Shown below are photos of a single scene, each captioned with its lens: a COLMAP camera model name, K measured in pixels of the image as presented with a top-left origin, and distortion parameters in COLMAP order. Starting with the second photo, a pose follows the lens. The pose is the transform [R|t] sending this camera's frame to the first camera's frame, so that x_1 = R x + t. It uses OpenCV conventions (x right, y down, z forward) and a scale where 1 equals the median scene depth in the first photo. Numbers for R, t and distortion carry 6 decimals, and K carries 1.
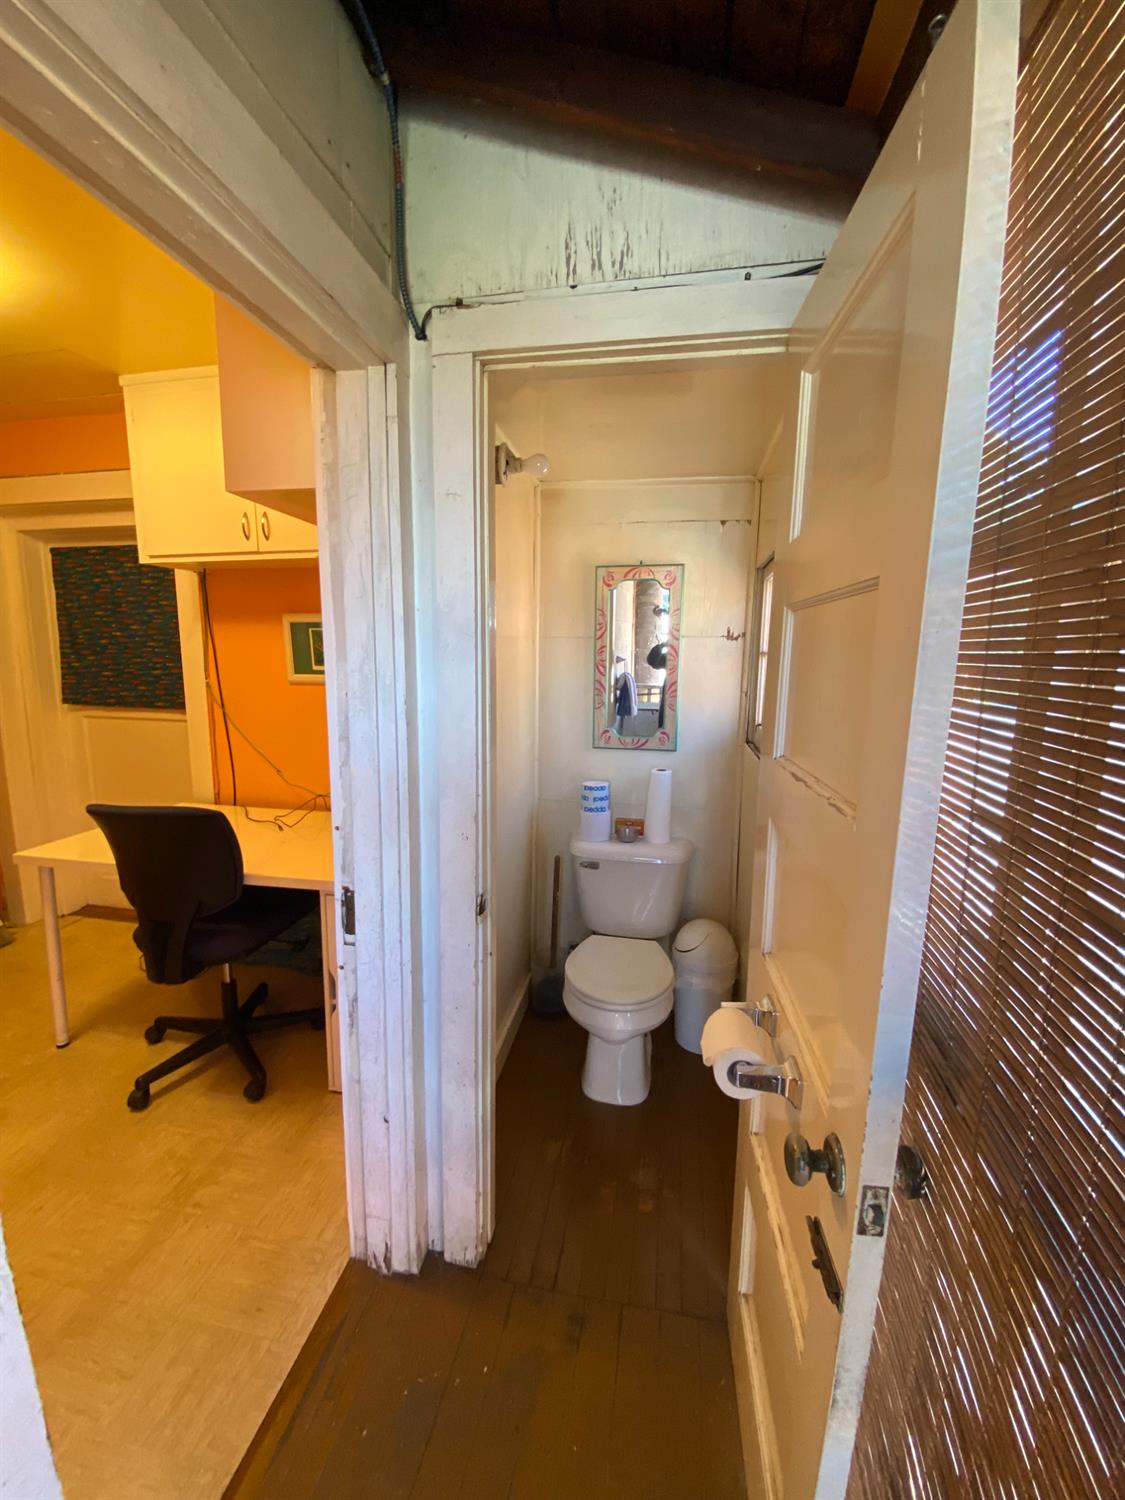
lens RADIAL K [[616.6, 0, 571.4], [0, 616.6, 745.7], [0, 0, 1]] dist [0.000926, -0.006102]
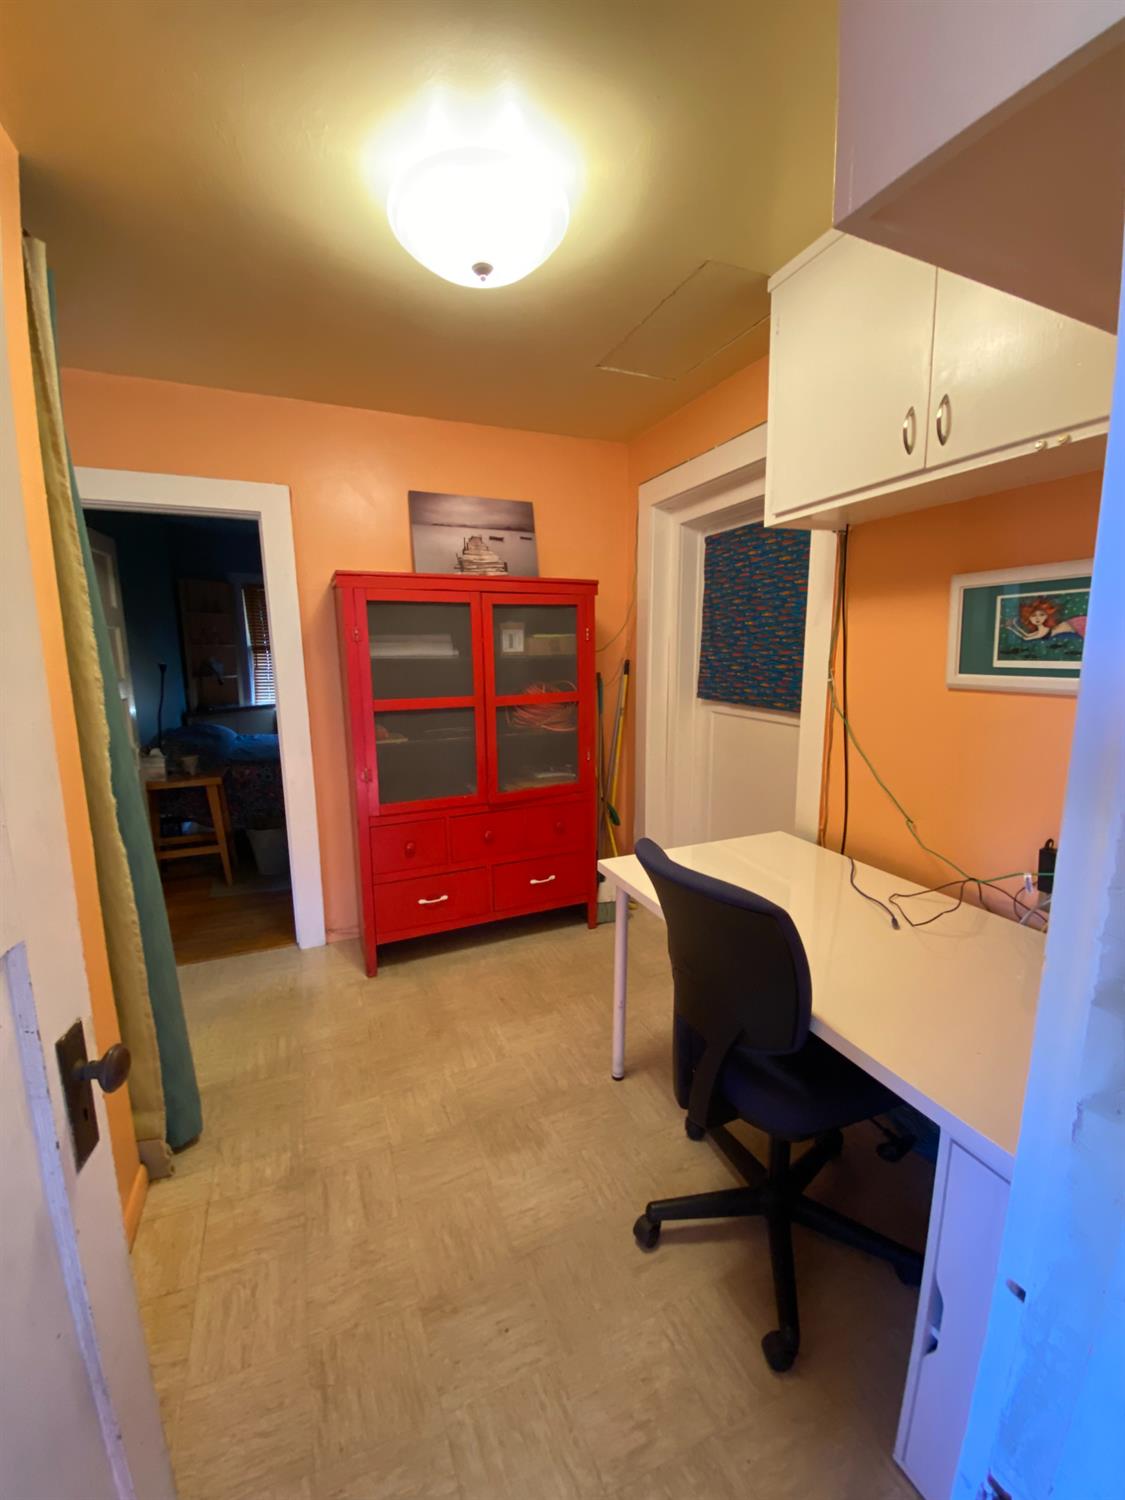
lens RADIAL K [[616.6, 0, 560.0], [0, 616.6, 750.0], [0, 0, 1]] dist [0.000926, -0.006102]
pose [[0.546948, 0.122631, -0.828136, -0.144237], [-0.107938, 0.991286, 0.075502, -0.042602], [0.830179, 0.048092, 0.555419, 0.323336]]
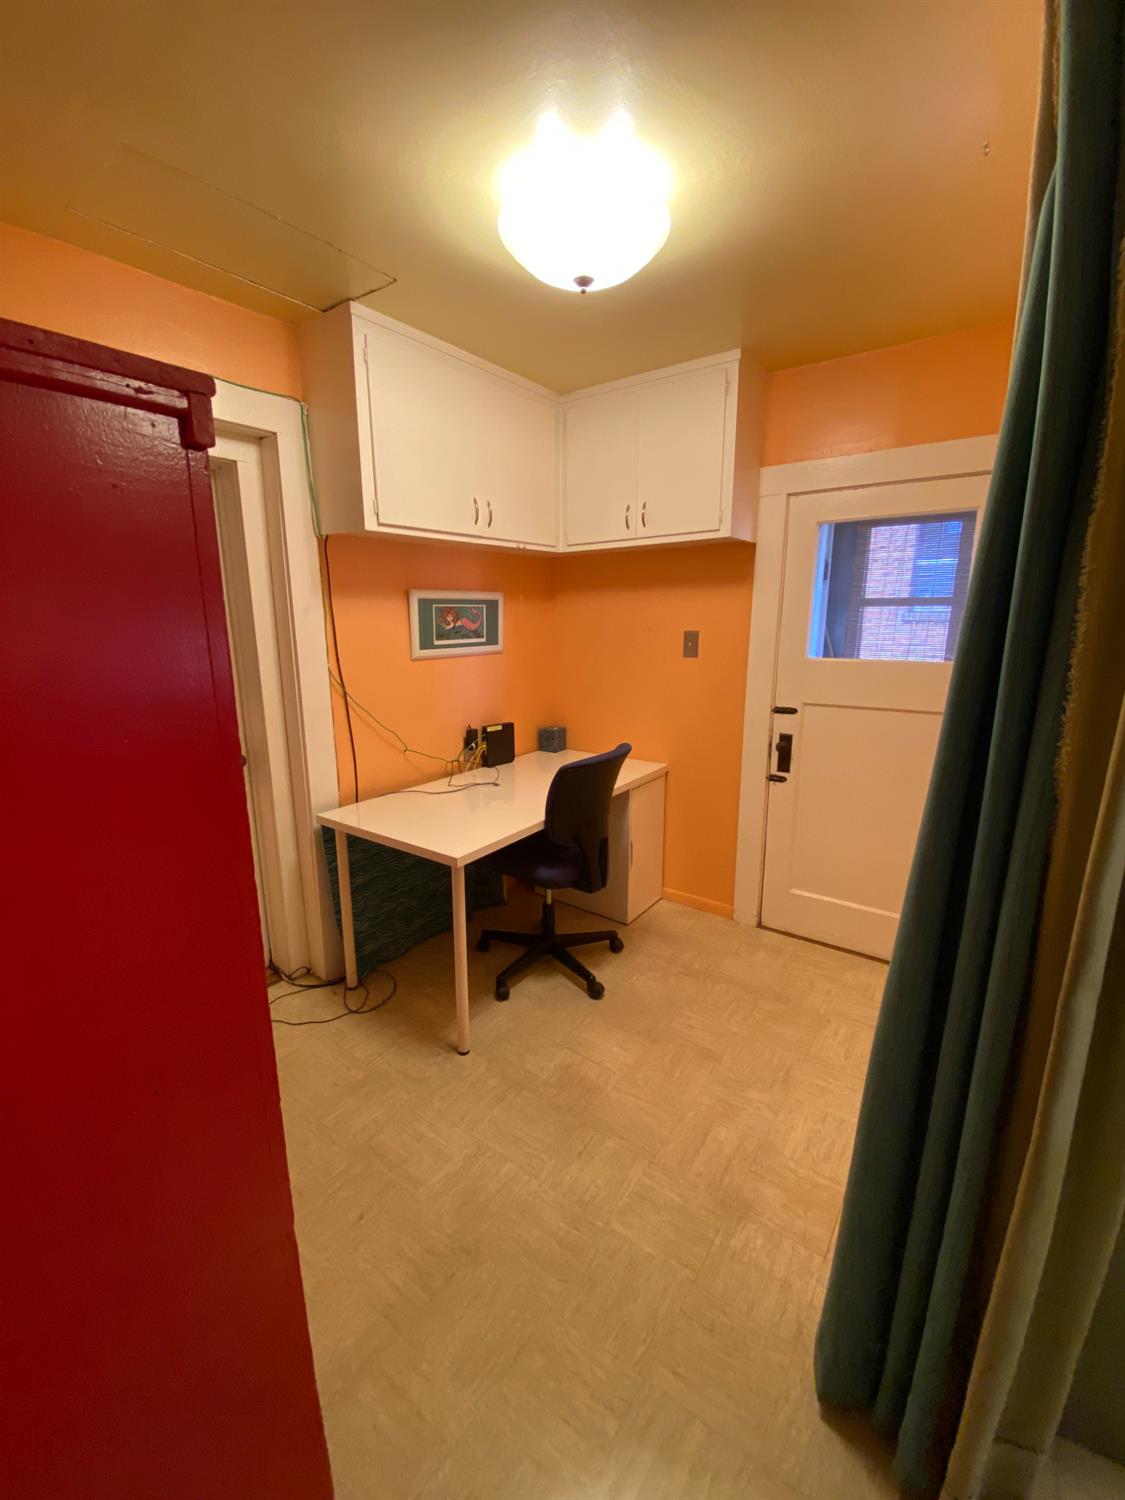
lens RADIAL K [[616.6, 0, 551.8], [0, 616.6, 752.3], [0, 0, 1]] dist [0.000926, -0.006102]
pose [[0.445428, -0.216864, 0.868657, -1.227389], [0.135639, 0.975368, 0.173952, -0.096247], [-0.884984, 0.040340, 0.463871, 0.334324]]
